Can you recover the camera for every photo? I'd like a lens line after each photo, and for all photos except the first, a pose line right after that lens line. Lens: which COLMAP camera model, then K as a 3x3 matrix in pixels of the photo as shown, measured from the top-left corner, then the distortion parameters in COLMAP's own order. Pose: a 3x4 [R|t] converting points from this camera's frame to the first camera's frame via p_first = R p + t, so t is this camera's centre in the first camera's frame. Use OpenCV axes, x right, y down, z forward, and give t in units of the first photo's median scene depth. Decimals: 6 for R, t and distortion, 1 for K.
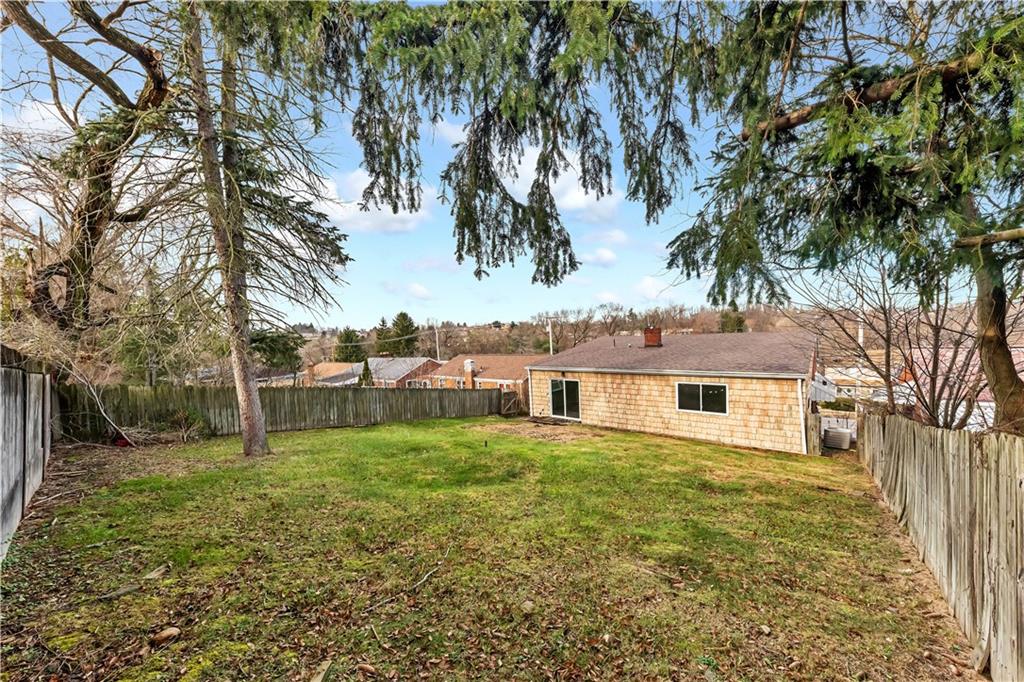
lens RADIAL K [[358.2, 0, 512.4], [0, 358.2, 346.1], [0, 0, 1]] dist [0.007524, -0.002711]
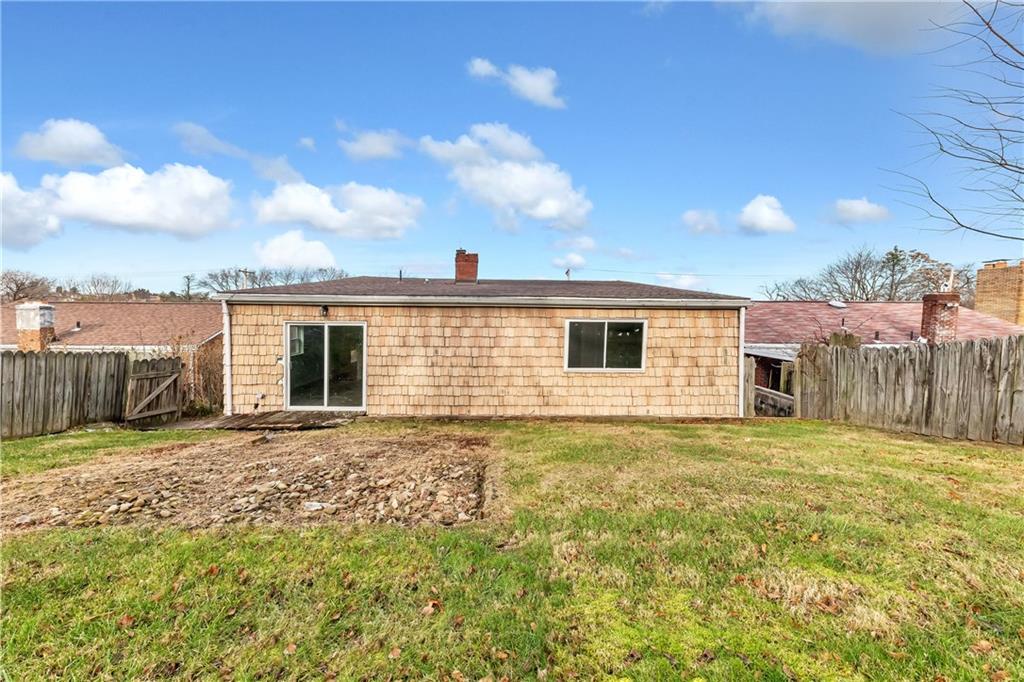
lens RADIAL K [[358.2, 0, 498.0], [0, 358.2, 333.1], [0, 0, 1]] dist [0.007524, -0.002711]
pose [[0.740529, 0.020969, 0.671697, 0.003074], [-0.028576, 0.999592, 0.000298, 0.109057], [-0.671416, -0.019415, 0.740826, 0.577388]]
